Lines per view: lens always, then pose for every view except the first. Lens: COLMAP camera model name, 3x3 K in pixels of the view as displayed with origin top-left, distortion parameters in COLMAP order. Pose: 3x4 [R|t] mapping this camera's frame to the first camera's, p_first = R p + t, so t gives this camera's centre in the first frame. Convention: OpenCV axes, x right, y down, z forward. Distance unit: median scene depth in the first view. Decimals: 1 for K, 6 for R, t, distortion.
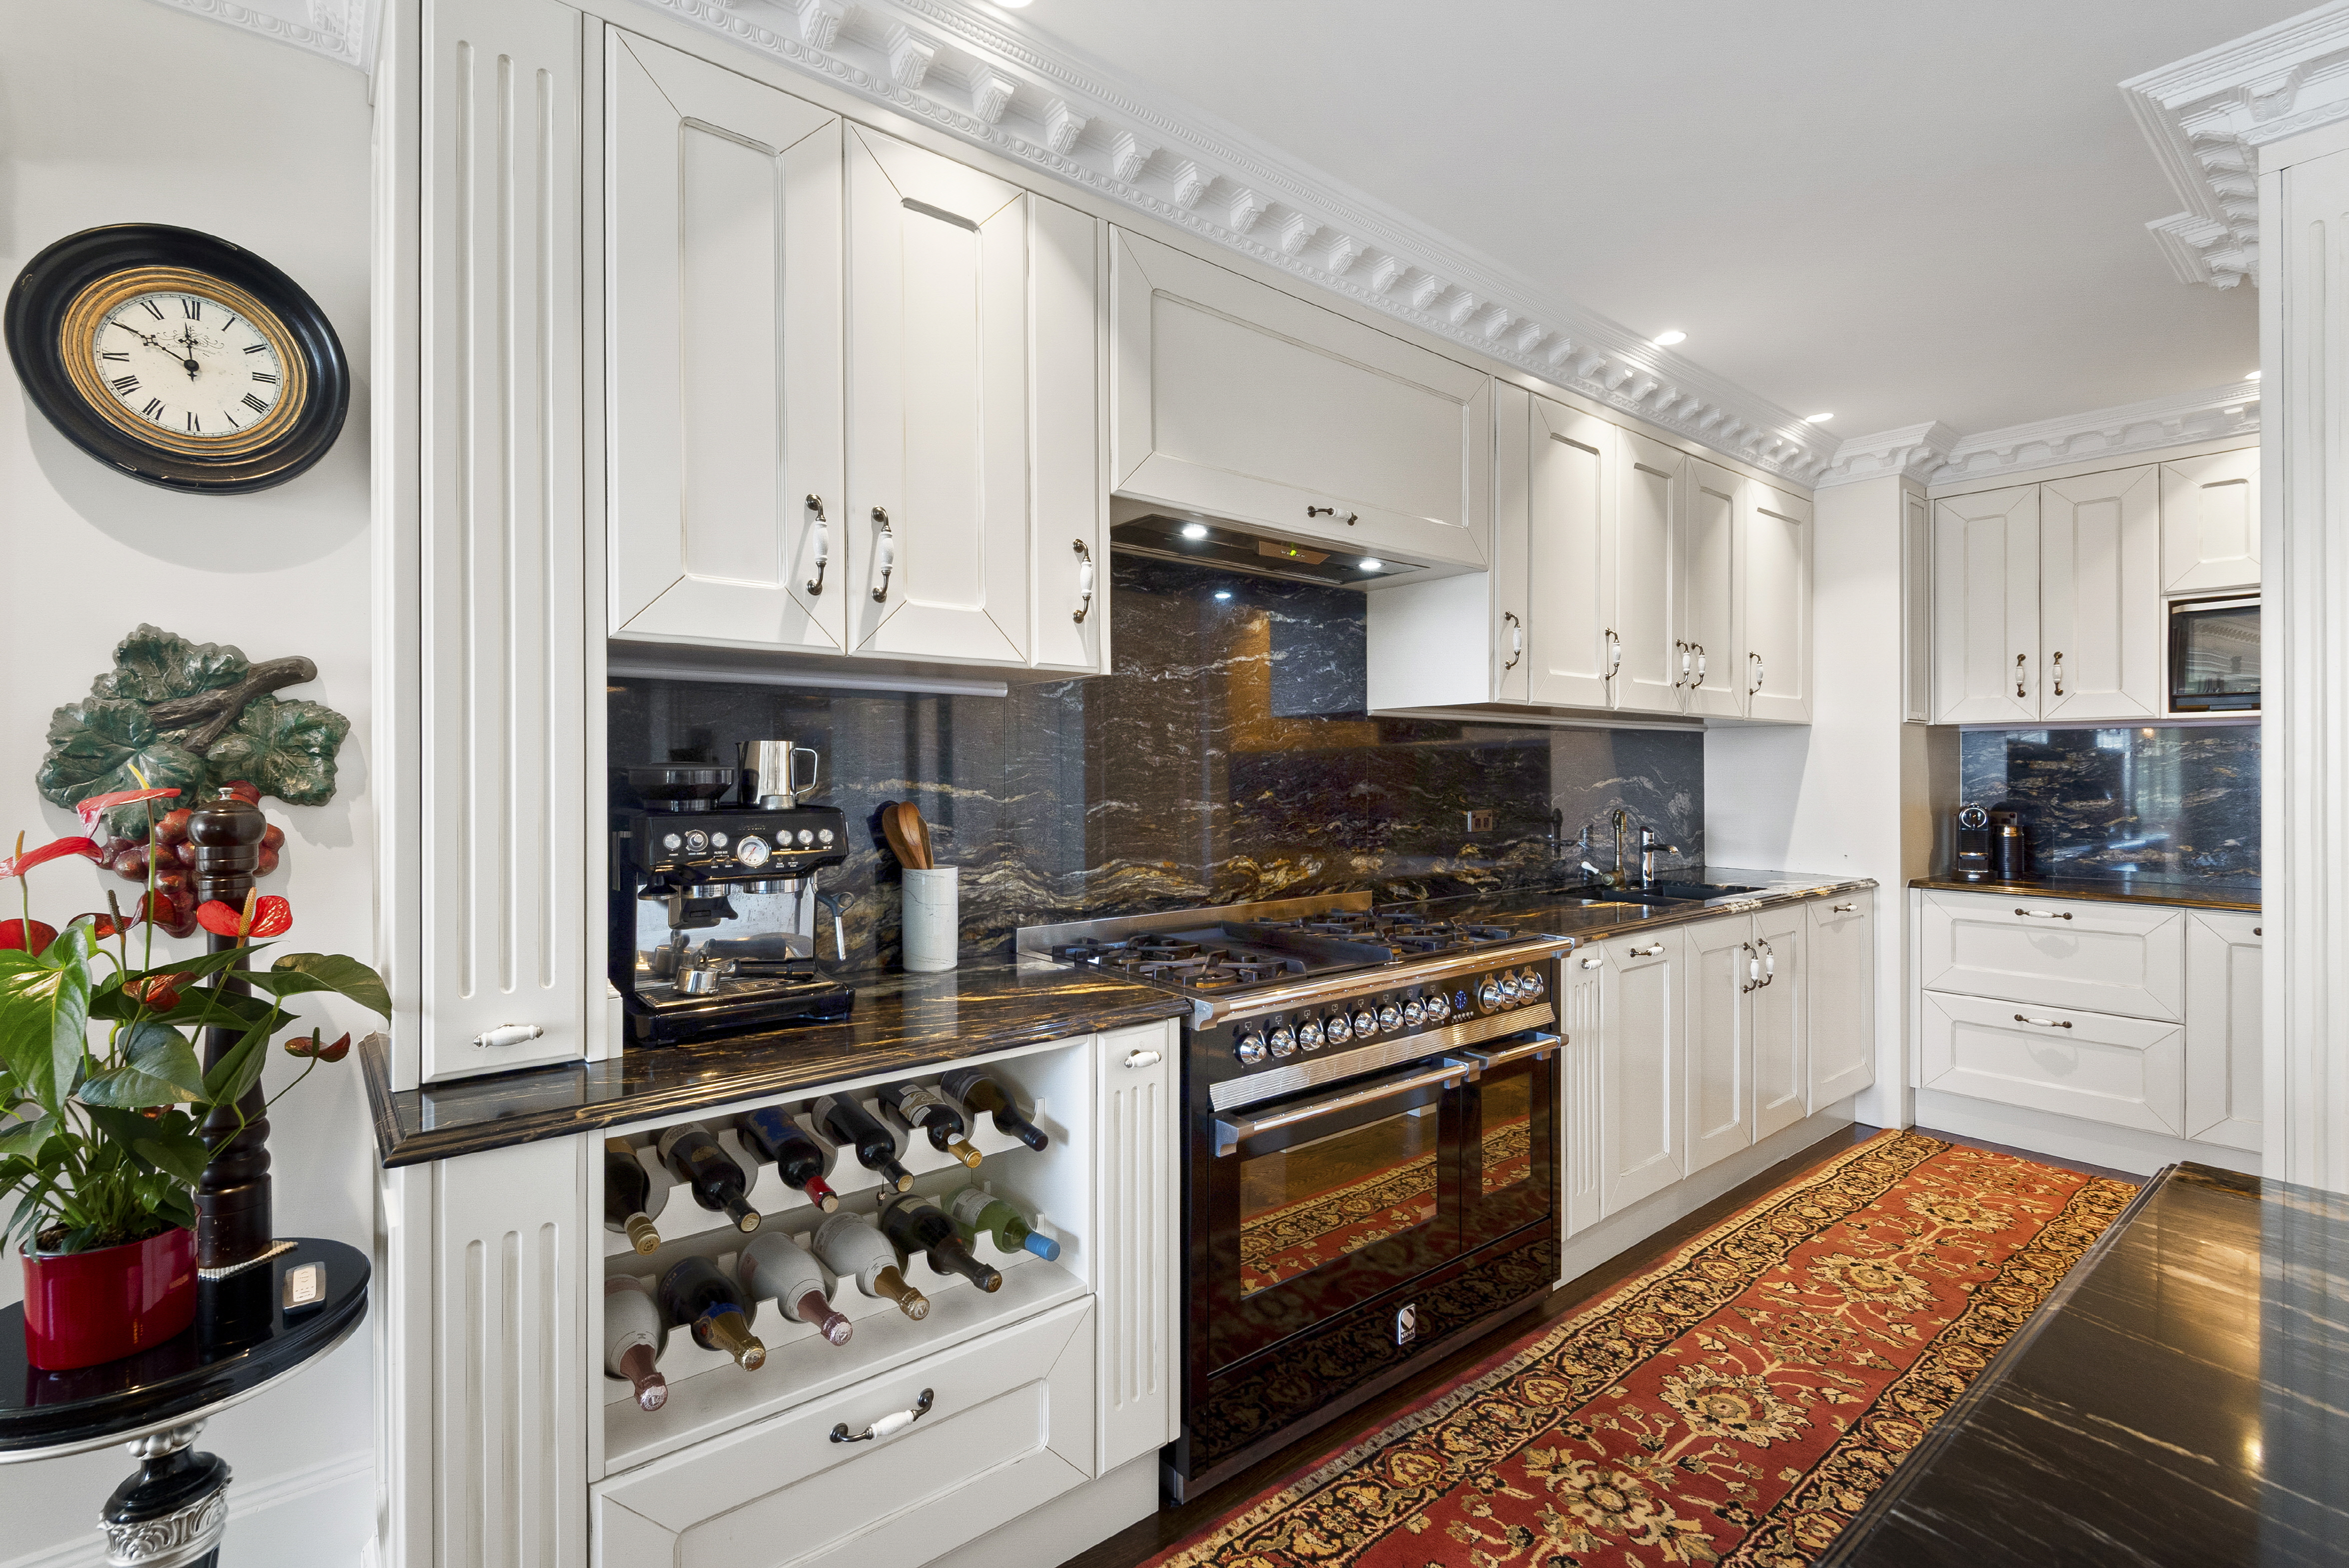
lens RADIAL K [[1071.5, 0, 1169.4], [0, 1071.5, 769.7], [0, 0, 1]] dist [0.006234, -0.000096]
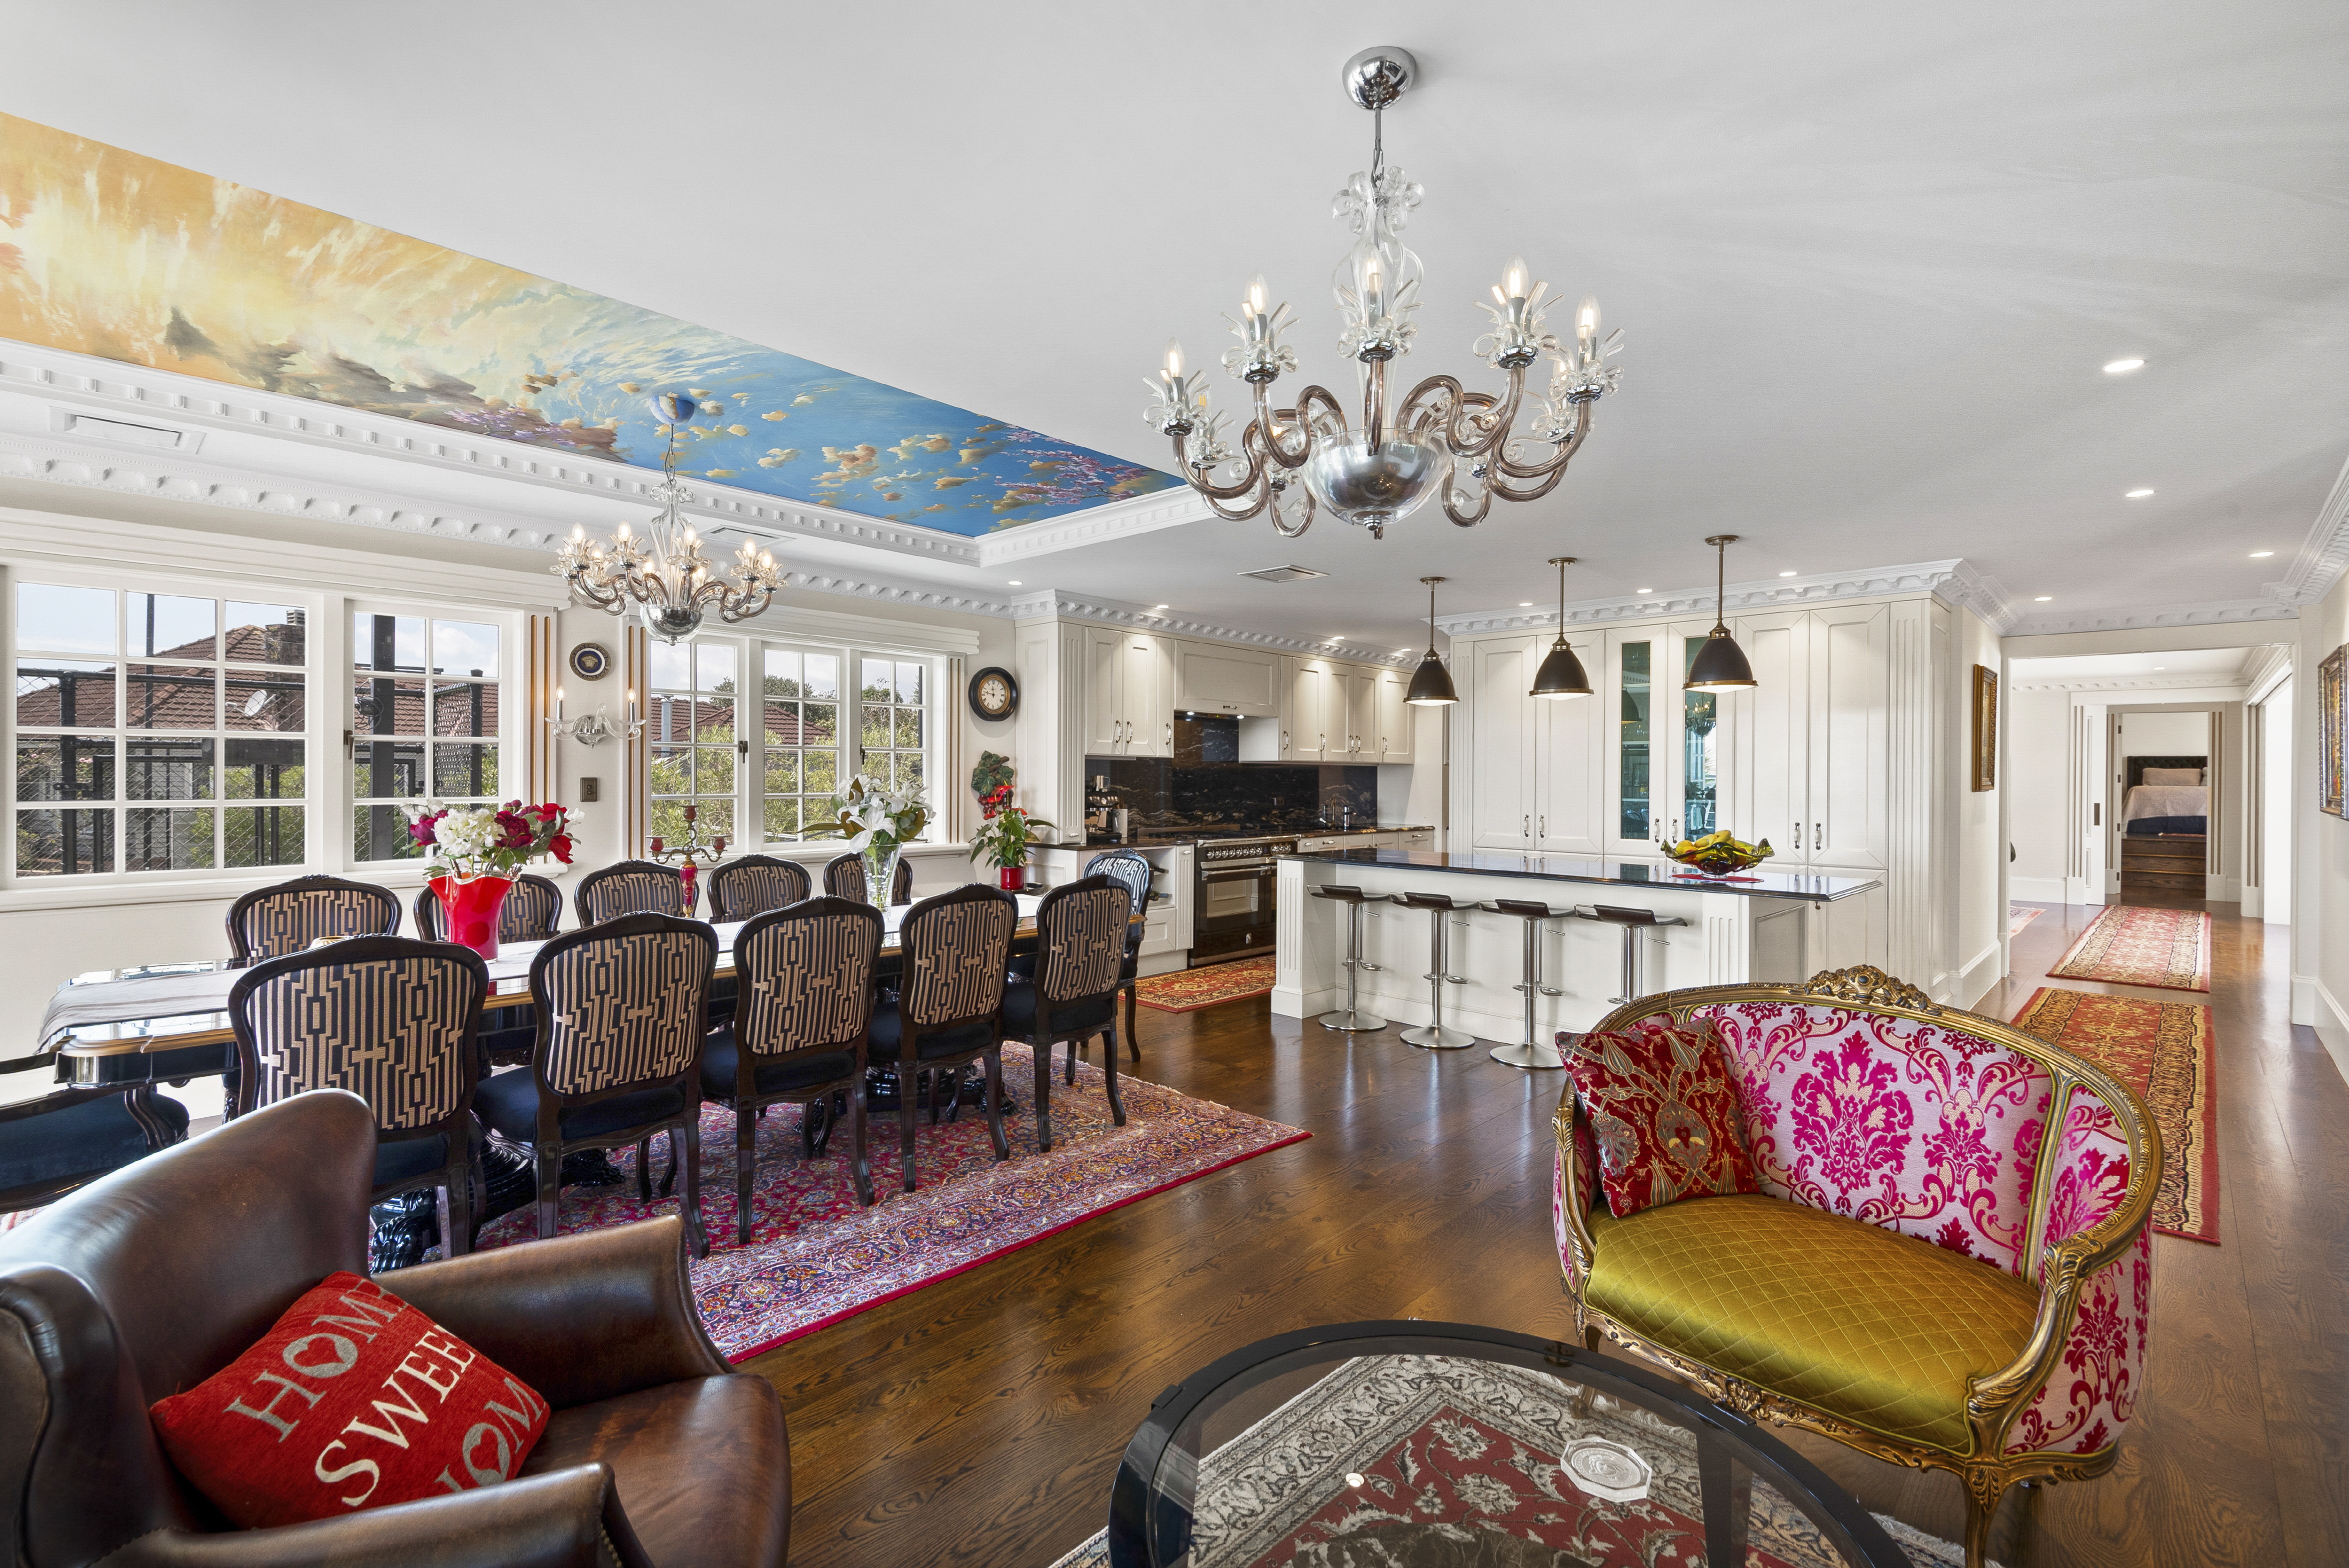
lens RADIAL K [[1071.5, 0, 1169.4], [0, 1071.5, 769.7], [0, 0, 1]] dist [0.006234, -0.000096]
pose [[0.992033, 0.009556, 0.125616, -0.474991], [-0.009053, 0.999949, -0.004578, -0.024050], [-0.125653, 0.003404, 0.992068, -2.406847]]
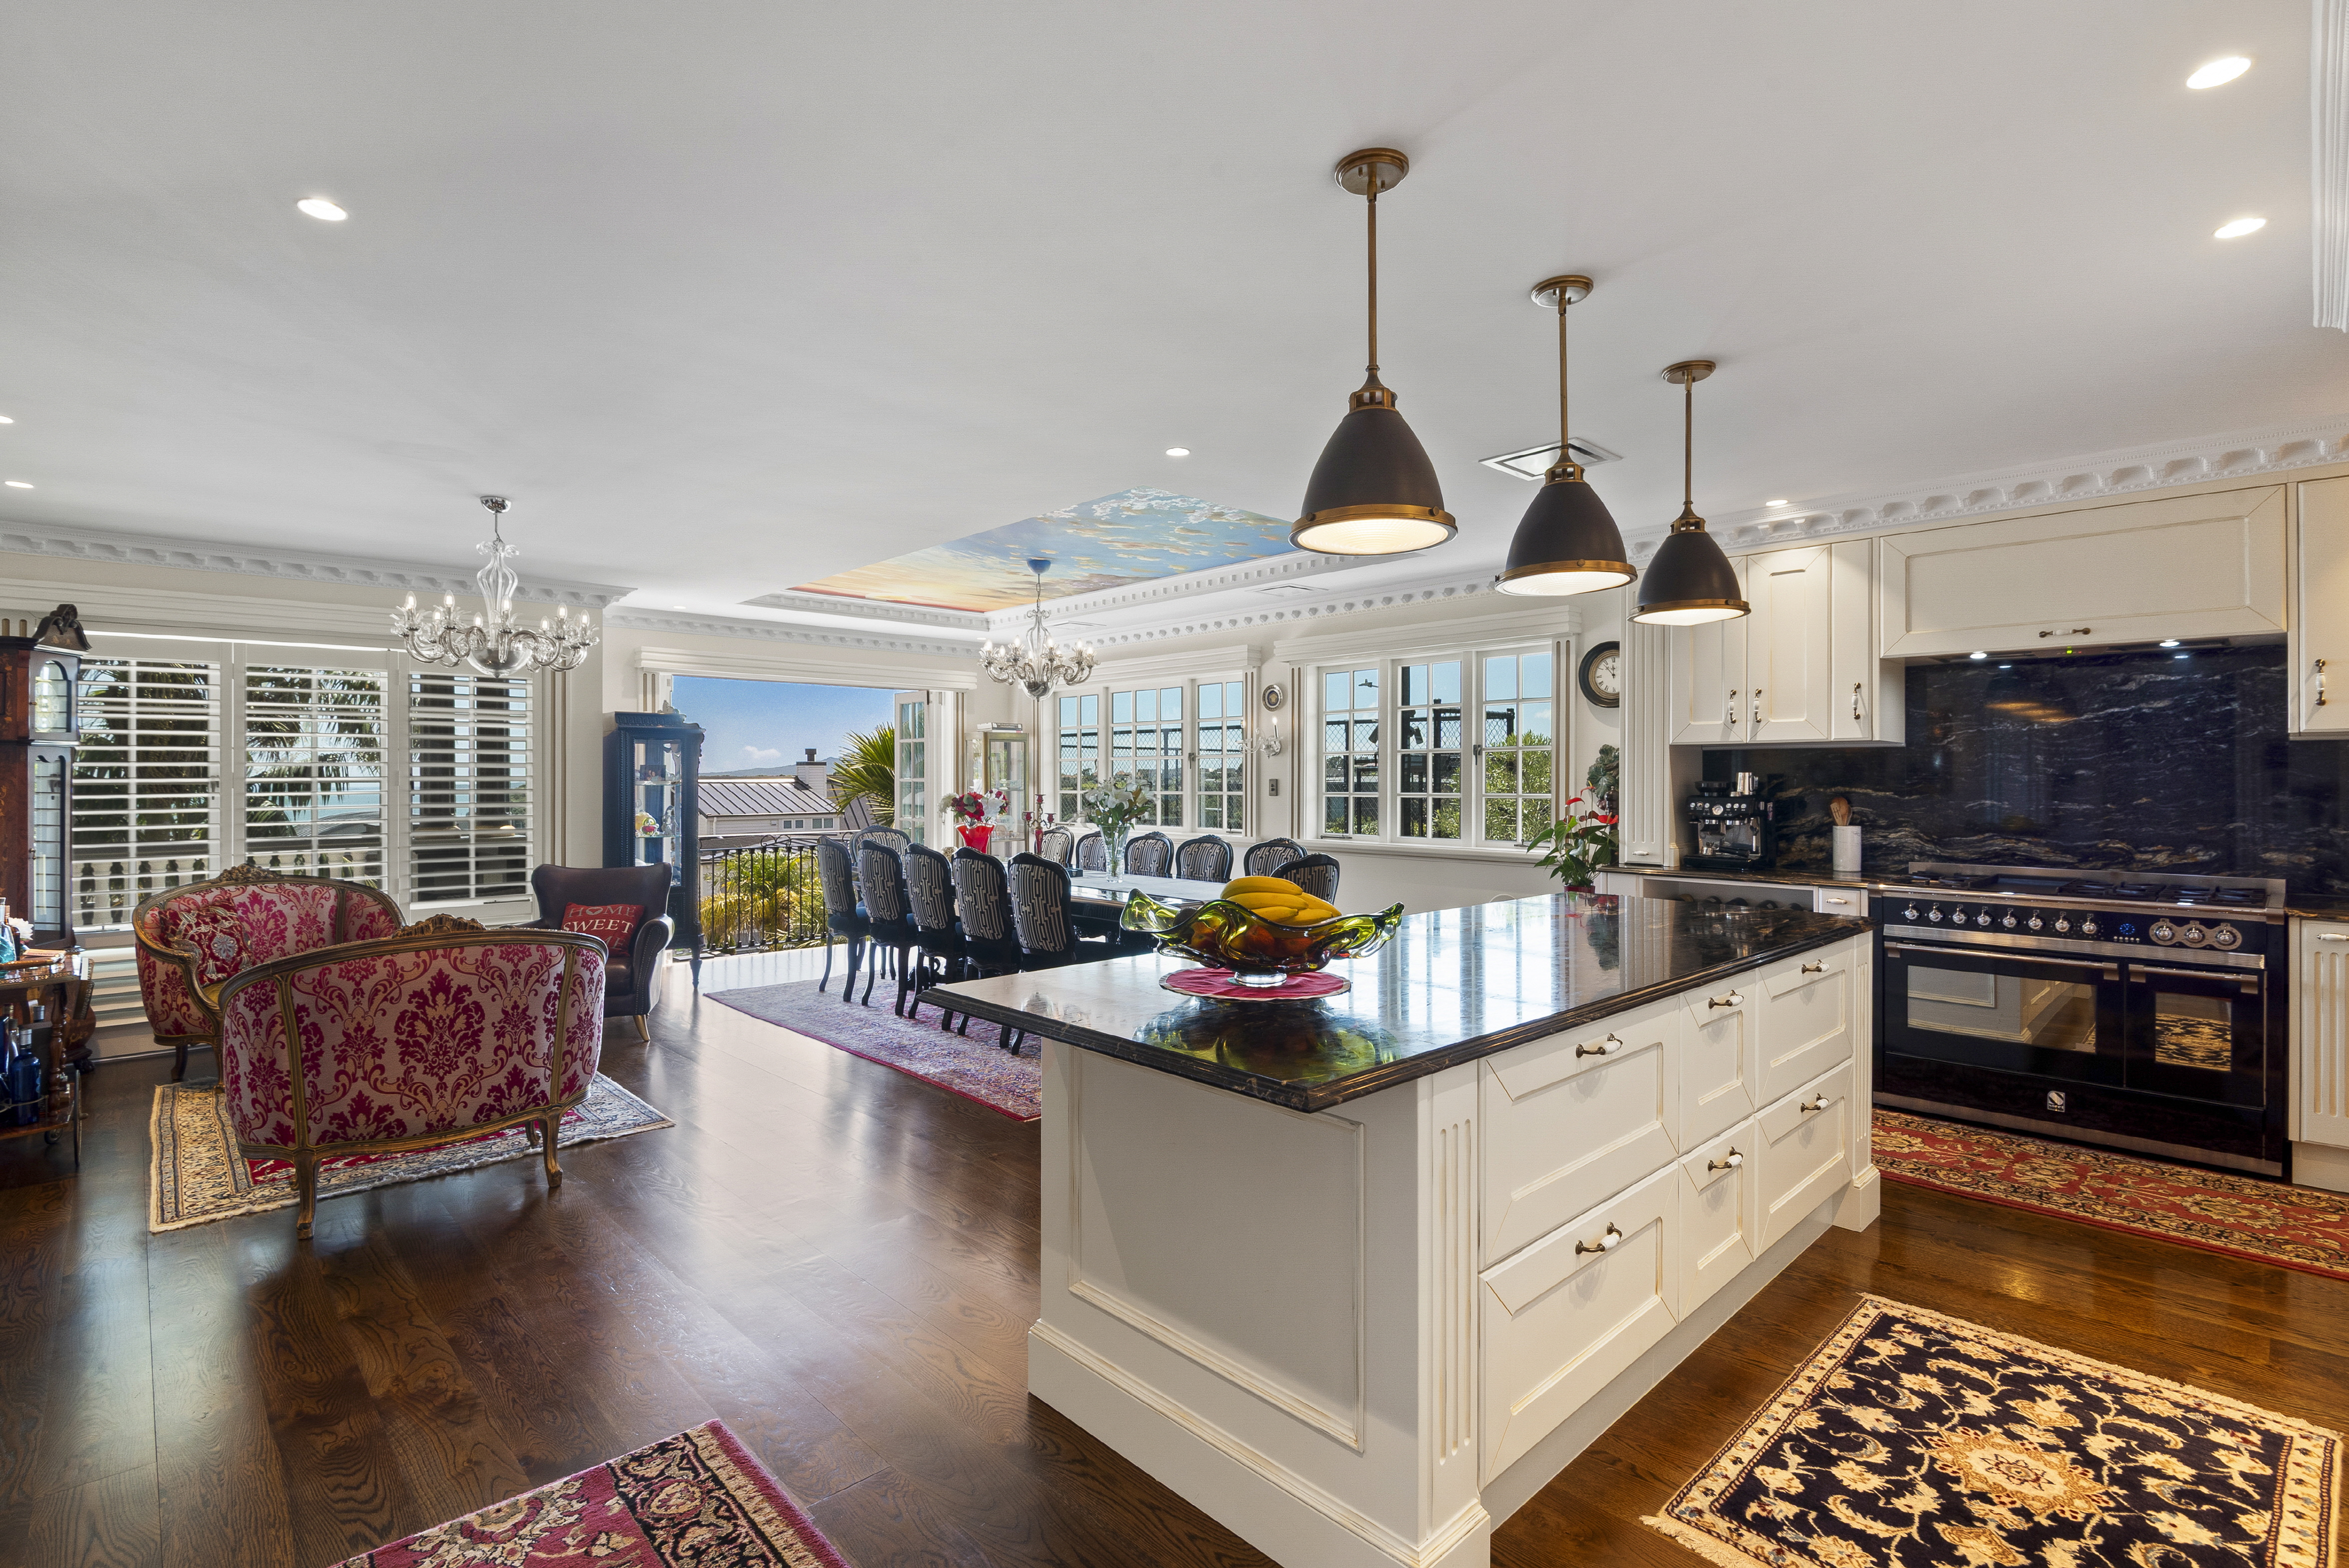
lens RADIAL K [[1080.2, 0, 1174.5], [0, 1080.2, 784.0], [0, 0, 1]] dist [-0.000266, -0.000274]
pose [[0.087393, 0.006969, -0.996149, 1.777623], [-0.002181, 0.999974, 0.006804, -0.008659], [0.996171, 0.001578, 0.087406, -0.564132]]
